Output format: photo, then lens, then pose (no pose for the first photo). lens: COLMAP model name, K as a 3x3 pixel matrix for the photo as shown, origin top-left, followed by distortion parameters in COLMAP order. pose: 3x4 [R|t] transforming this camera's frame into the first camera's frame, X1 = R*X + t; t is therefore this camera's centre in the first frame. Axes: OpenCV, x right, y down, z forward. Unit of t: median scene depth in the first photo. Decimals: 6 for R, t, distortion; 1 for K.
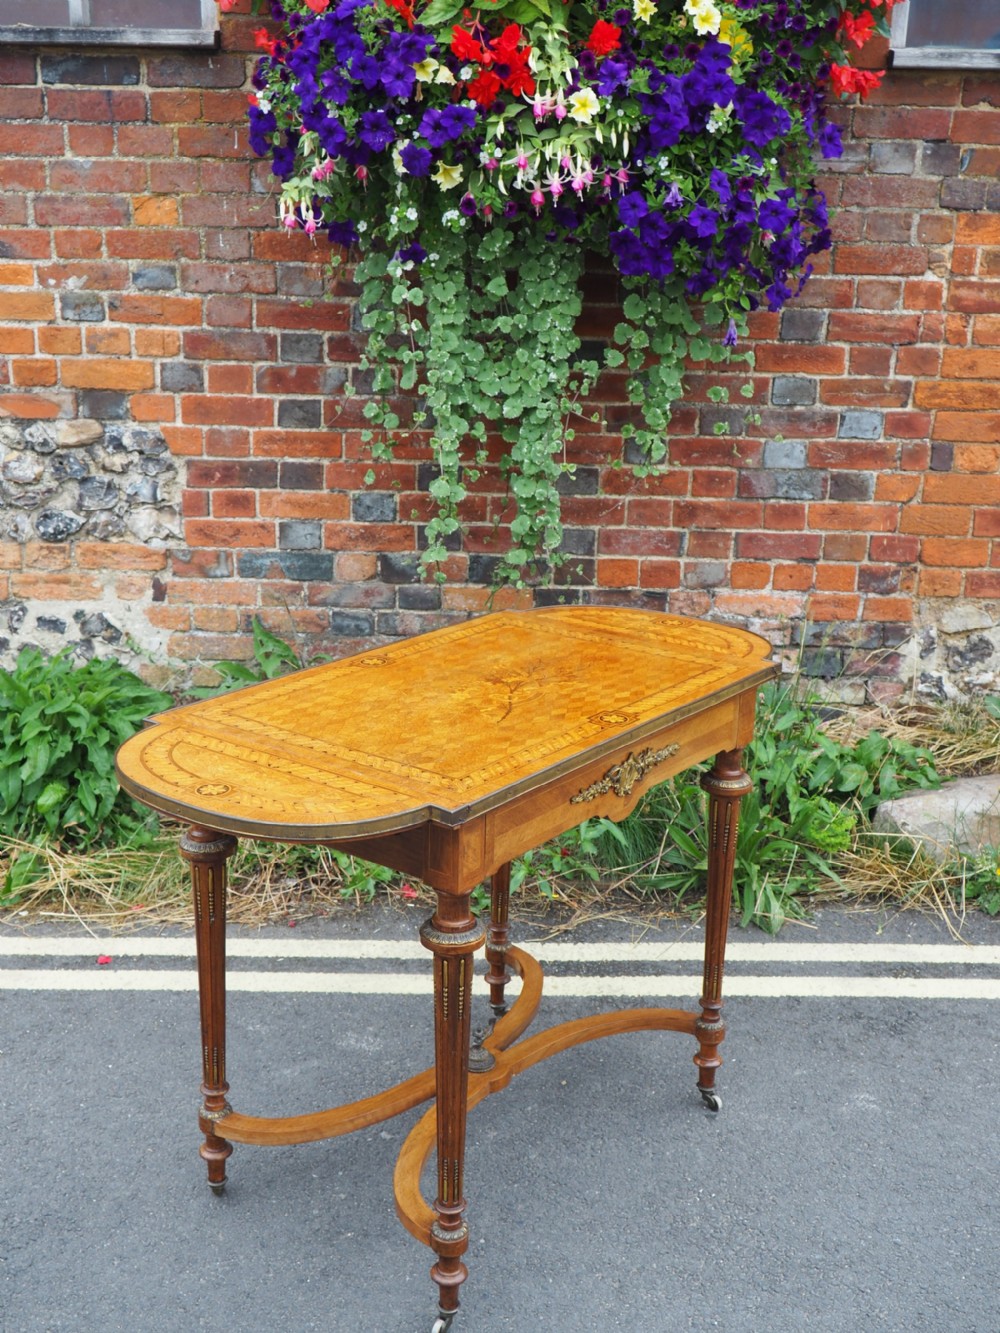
lens RADIAL K [[1534.6, 0, 499.8], [0, 1534.6, 662.3], [0, 0, 1]] dist [0.048853, -0.006205]
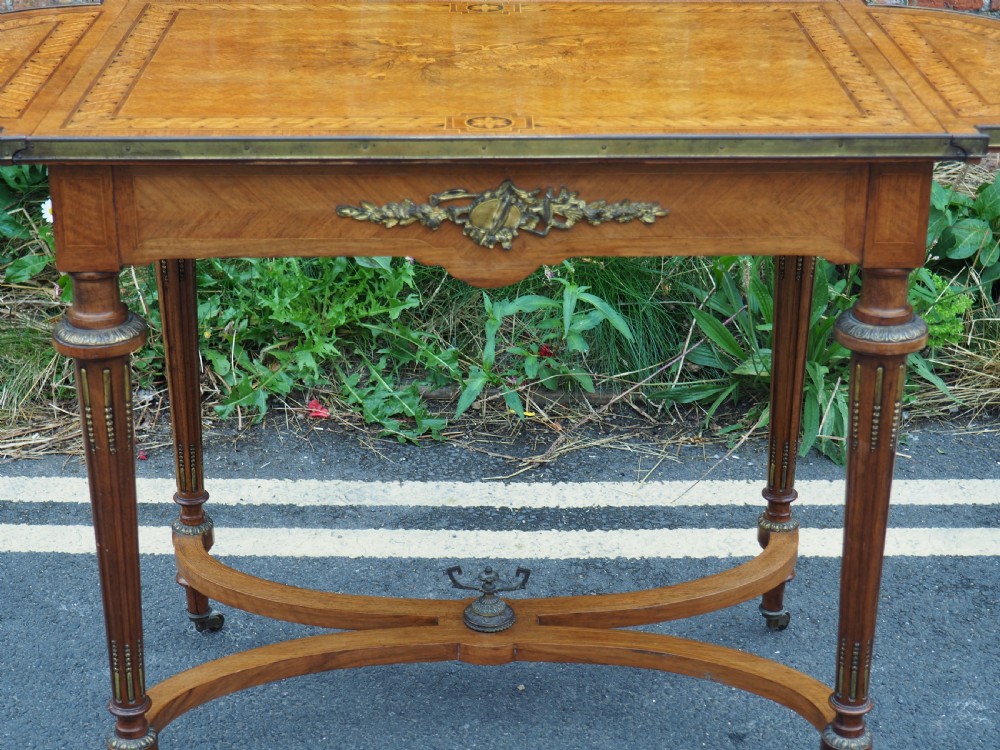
lens RADIAL K [[1959.5, 0, 500.0], [0, 1959.5, 375.0], [0, 0, 1]] dist [0.035901, 0.050264]
pose [[0.999837, -0.006240, -0.016946, 0.036219], [0.008382, 0.991558, 0.129390, 0.020631], [0.015996, -0.129511, 0.991449, 0.128822]]
